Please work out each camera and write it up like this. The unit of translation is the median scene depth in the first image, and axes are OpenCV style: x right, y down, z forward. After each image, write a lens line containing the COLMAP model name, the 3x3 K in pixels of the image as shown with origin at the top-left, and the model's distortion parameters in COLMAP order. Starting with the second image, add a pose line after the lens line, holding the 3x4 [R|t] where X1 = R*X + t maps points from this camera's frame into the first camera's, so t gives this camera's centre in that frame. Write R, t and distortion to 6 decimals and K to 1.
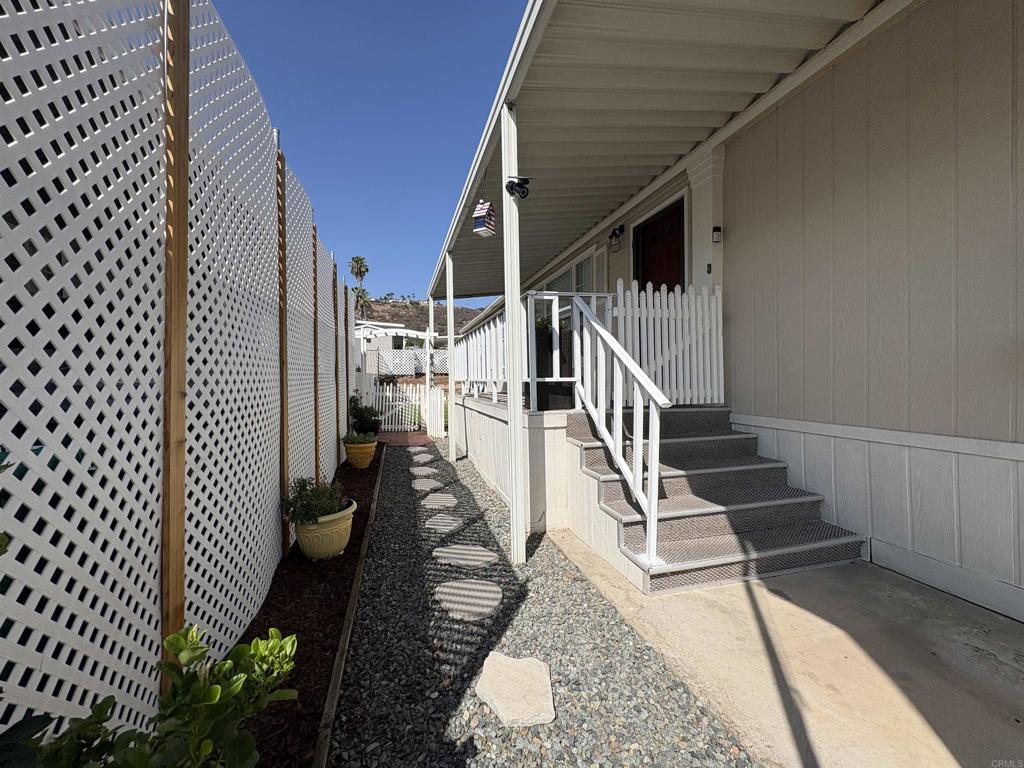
lens RADIAL K [[409.0, 0, 512.0], [0, 409.0, 384.0], [0, 0, 1]] dist [-0.000077, -0.000018]
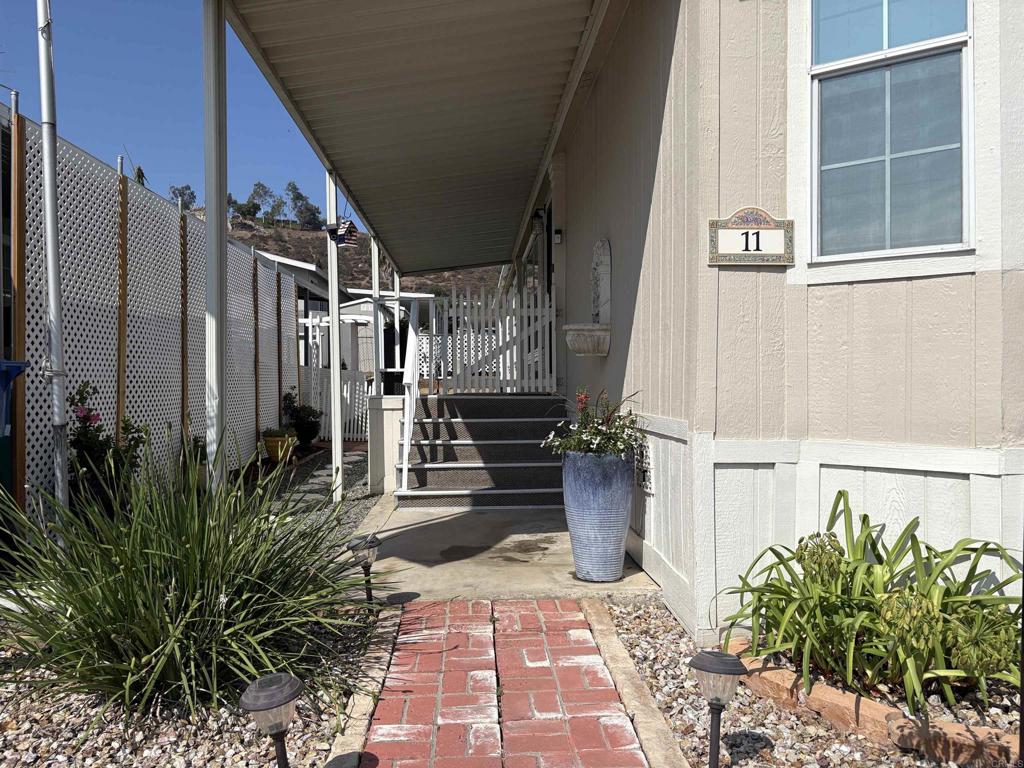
lens RADIAL K [[782.5, 0, 512.0], [0, 782.5, 384.0], [0, 0, 1]] dist [0.084759, 0.000238]
pose [[0.976404, 0.003244, -0.215929, 1.140233], [-0.006143, 0.999900, -0.012754, 0.070380], [0.215866, 0.013779, 0.976326, -1.448114]]
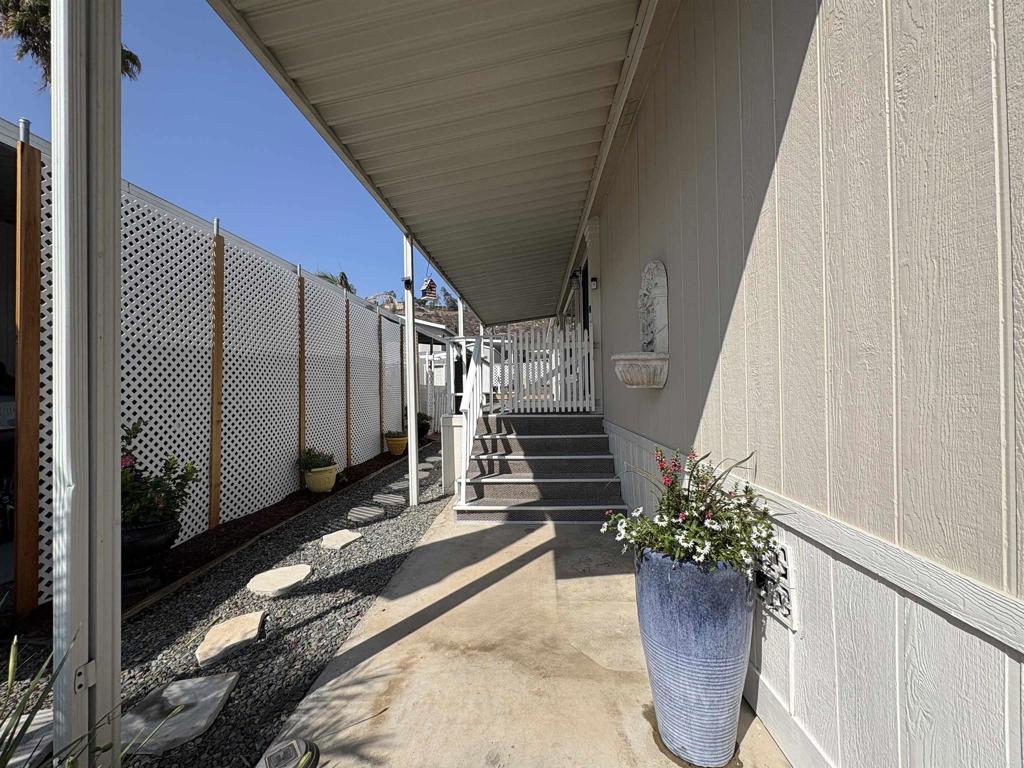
lens RADIAL K [[404.3, 0, 512.0], [0, 404.3, 384.0], [0, 0, 1]] dist [0.000072, 0.000001]
pose [[0.946165, -0.010196, -0.323524, 0.916459], [0.003151, 0.999747, -0.022293, -0.017829], [0.323669, 0.020074, 0.945957, -0.435326]]
